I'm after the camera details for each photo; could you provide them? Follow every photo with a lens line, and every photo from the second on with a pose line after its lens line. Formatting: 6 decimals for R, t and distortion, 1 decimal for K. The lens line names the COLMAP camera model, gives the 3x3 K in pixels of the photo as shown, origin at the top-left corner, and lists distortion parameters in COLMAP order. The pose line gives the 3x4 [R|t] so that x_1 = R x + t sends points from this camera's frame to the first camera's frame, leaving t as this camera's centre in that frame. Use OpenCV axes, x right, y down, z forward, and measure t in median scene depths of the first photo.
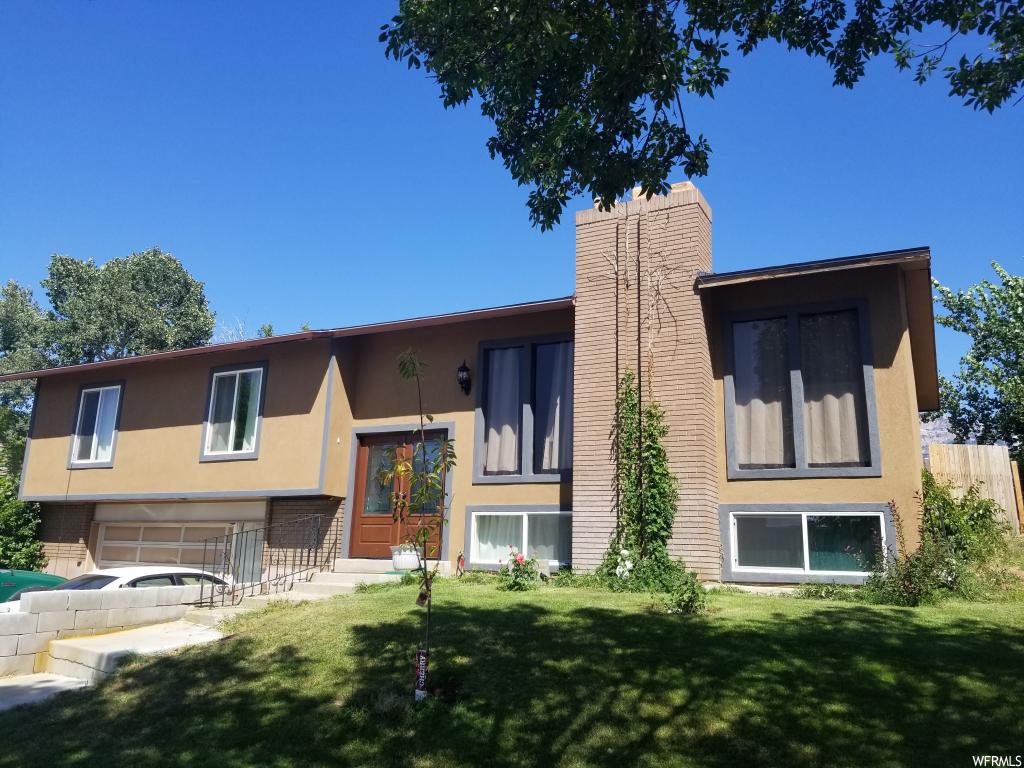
lens RADIAL K [[802.2, 0, 512.0], [0, 802.2, 384.0], [0, 0, 1]] dist [0.099100, -0.187273]
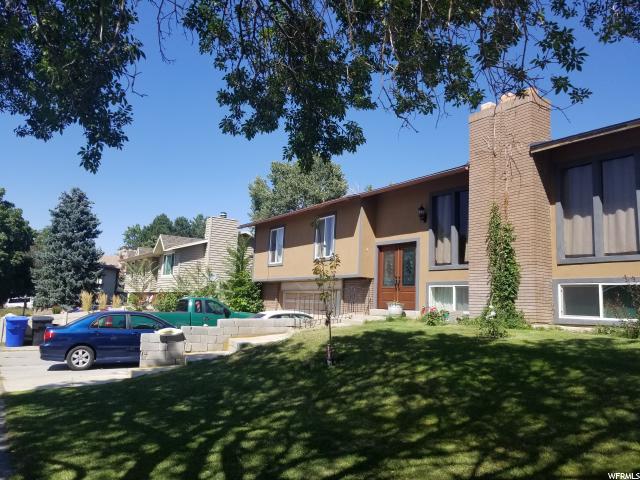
lens RADIAL K [[501.4, 0, 320.0], [0, 501.4, 240.0], [0, 0, 1]] dist [0.099100, -0.187273]
pose [[0.872891, -0.055366, -0.484765, 0.308956], [0.089136, 0.994916, 0.046871, -0.023481], [0.479705, -0.084123, 0.873388, -0.139460]]
